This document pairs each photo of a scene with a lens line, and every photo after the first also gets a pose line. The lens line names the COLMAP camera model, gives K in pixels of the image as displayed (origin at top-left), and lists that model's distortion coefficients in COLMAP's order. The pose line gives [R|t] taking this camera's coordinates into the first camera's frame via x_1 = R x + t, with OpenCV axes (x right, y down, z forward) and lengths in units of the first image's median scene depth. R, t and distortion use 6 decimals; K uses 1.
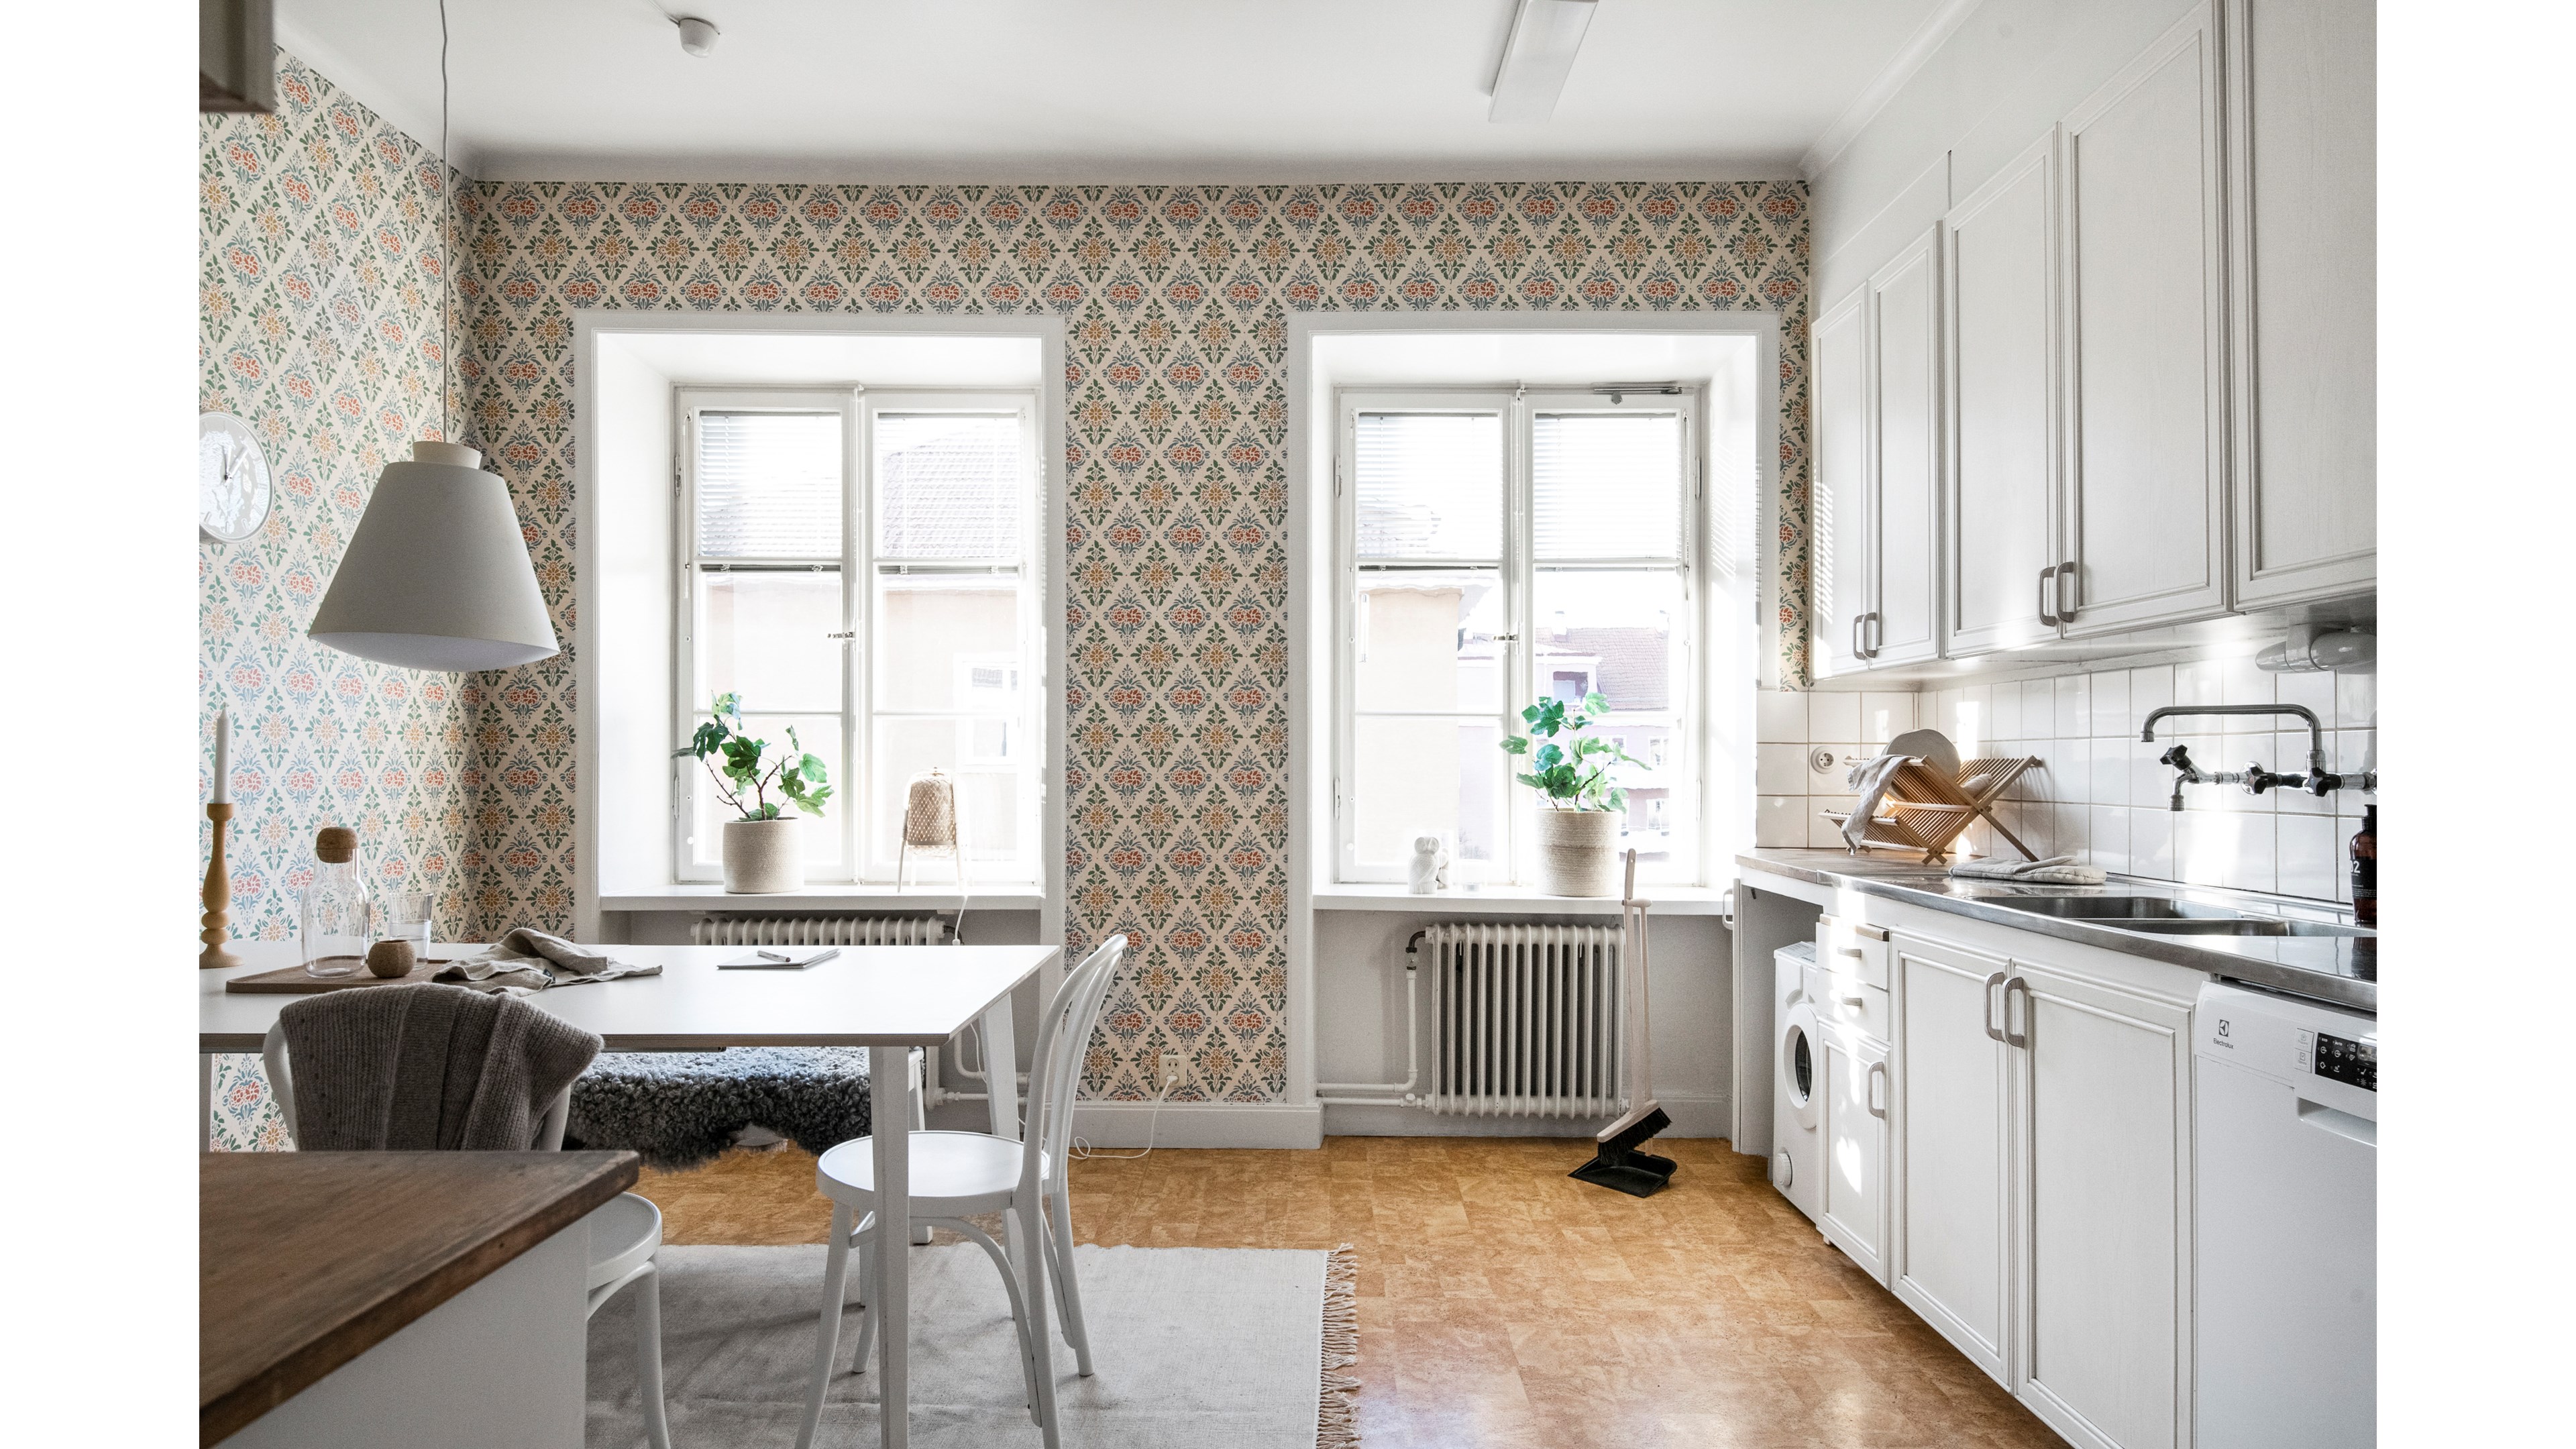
lens RADIAL K [[1563.2, 0, 1292.8], [0, 1563.2, 724.3], [0, 0, 1]] dist [0.004642, 0.000239]
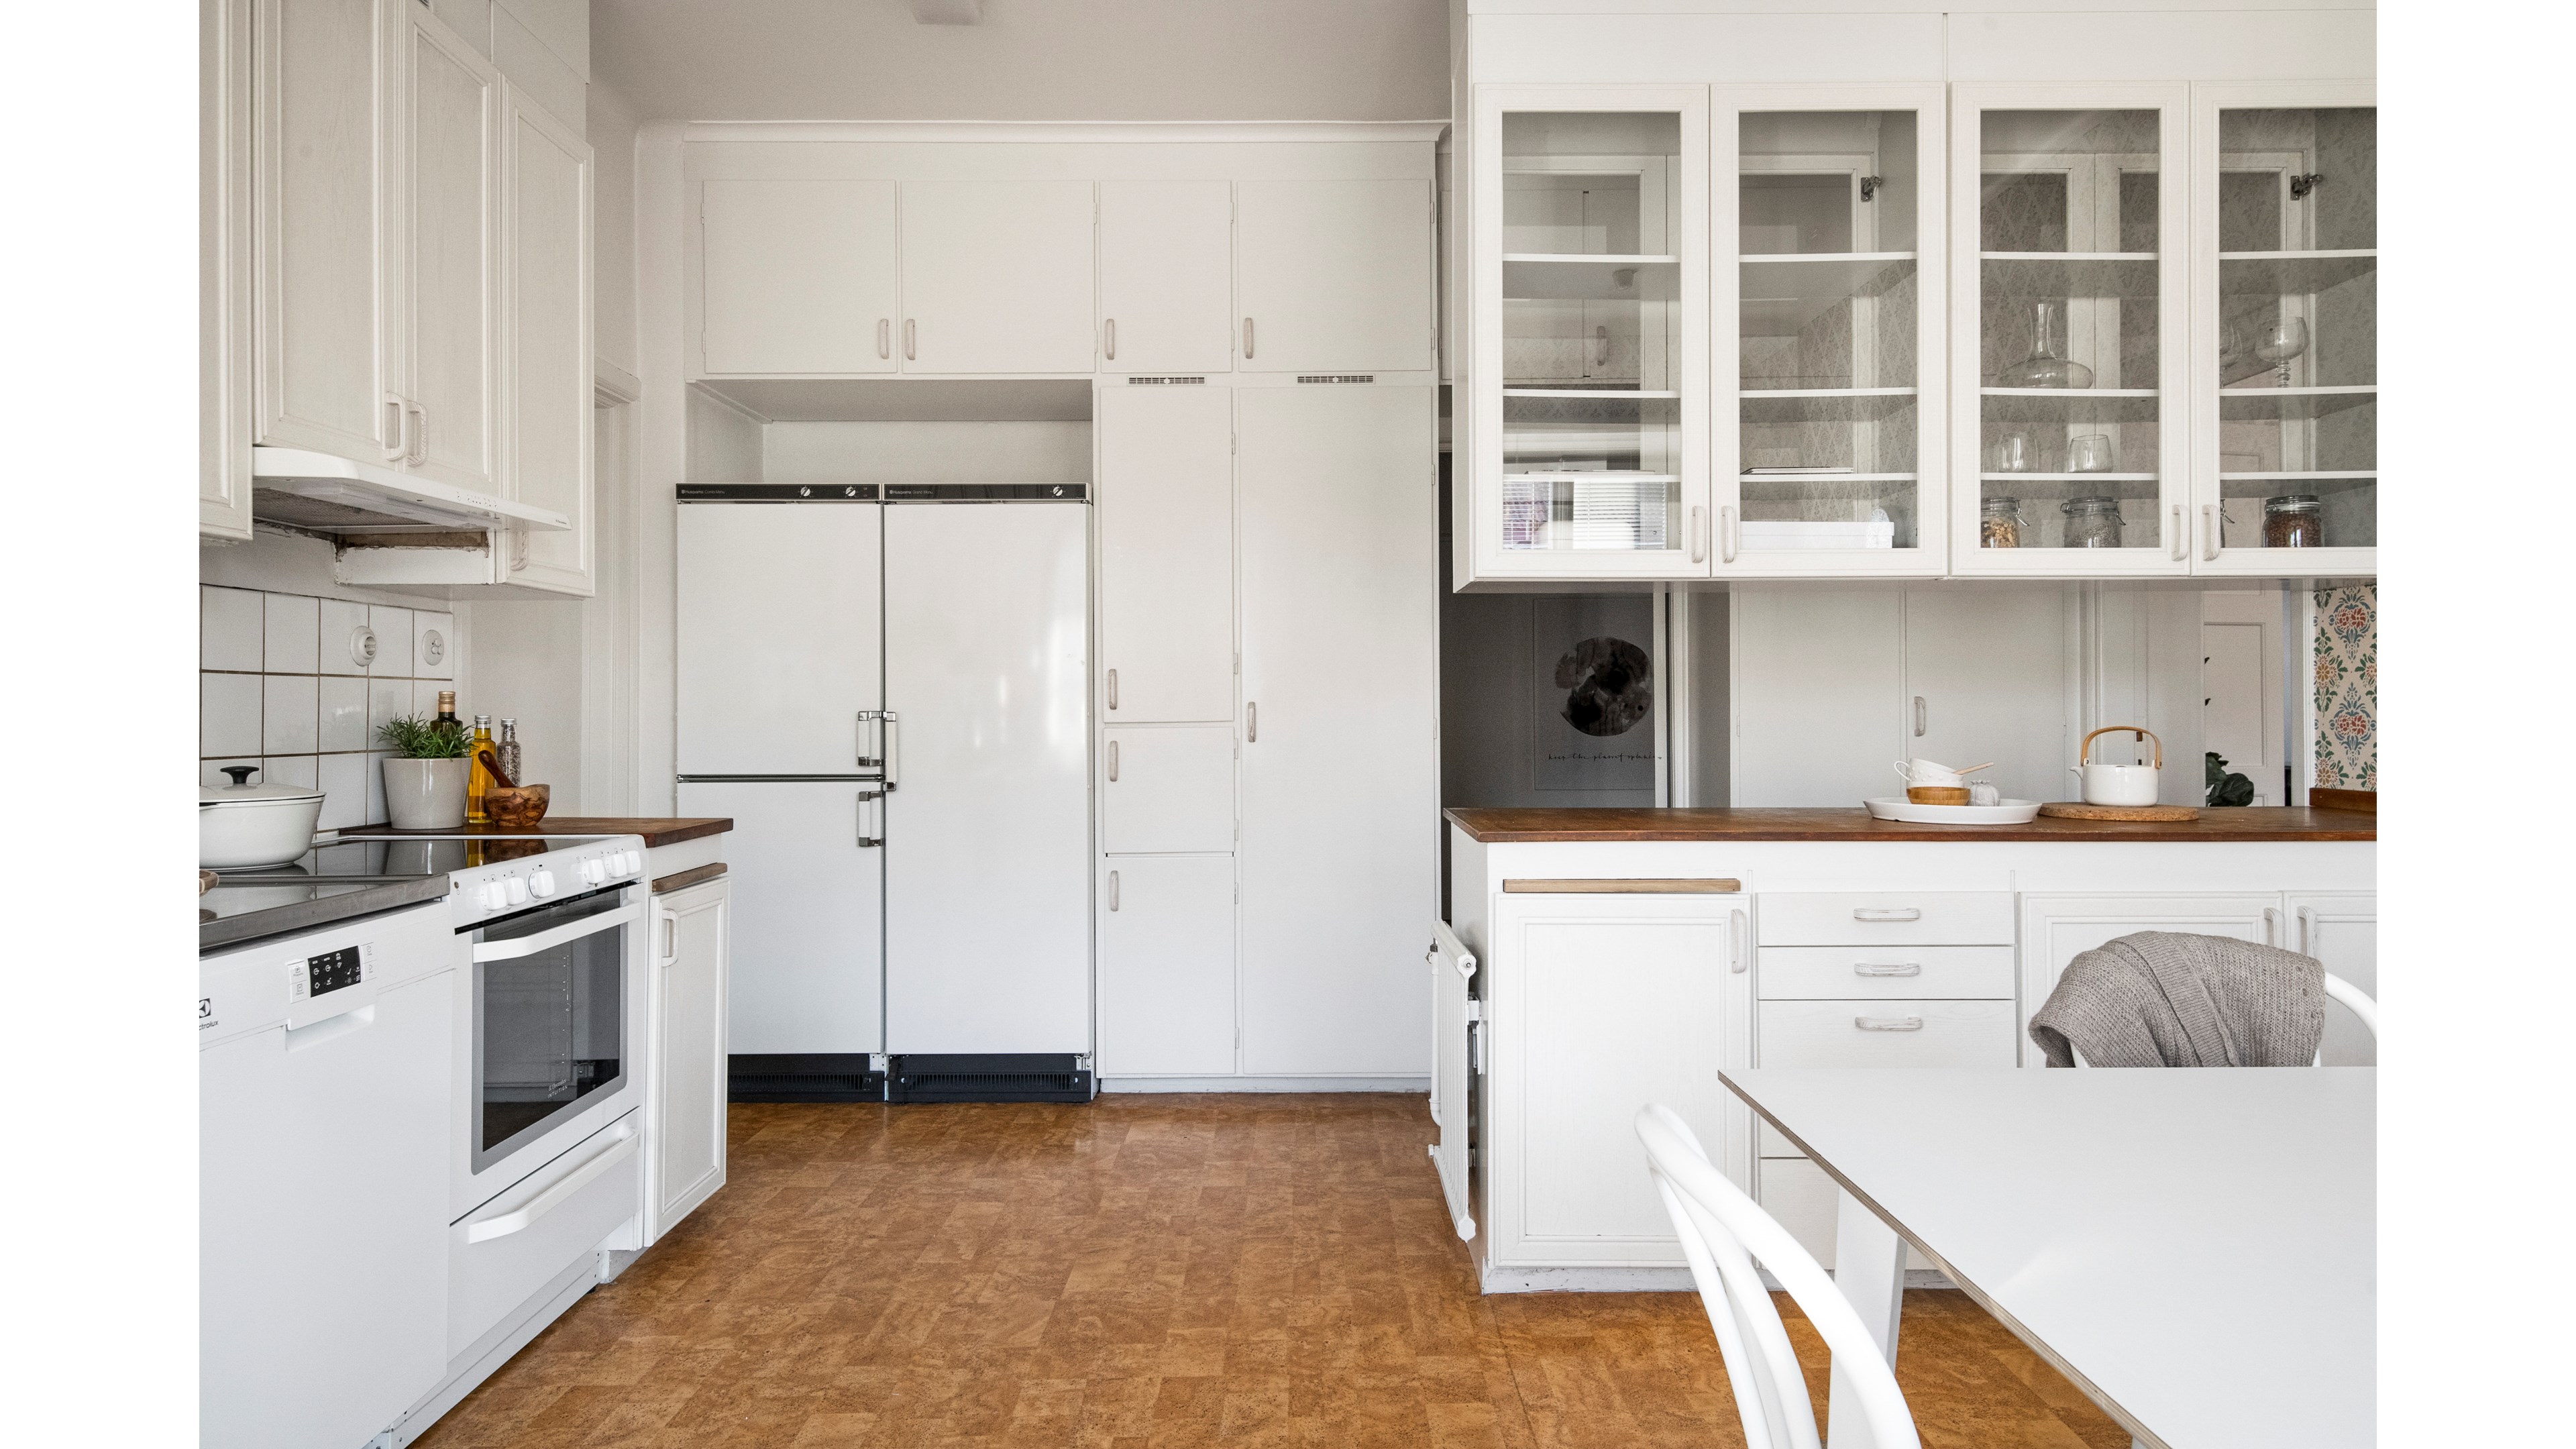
lens RADIAL K [[1563.2, 0, 1286.4], [0, 1563.2, 719.7], [0, 0, 1]] dist [0.004642, 0.000239]
pose [[-0.999387, -0.034718, 0.004417, 0.000455], [-0.034727, 0.999395, -0.001926, 0.017743], [-0.004347, -0.002078, -0.999988, 2.067482]]
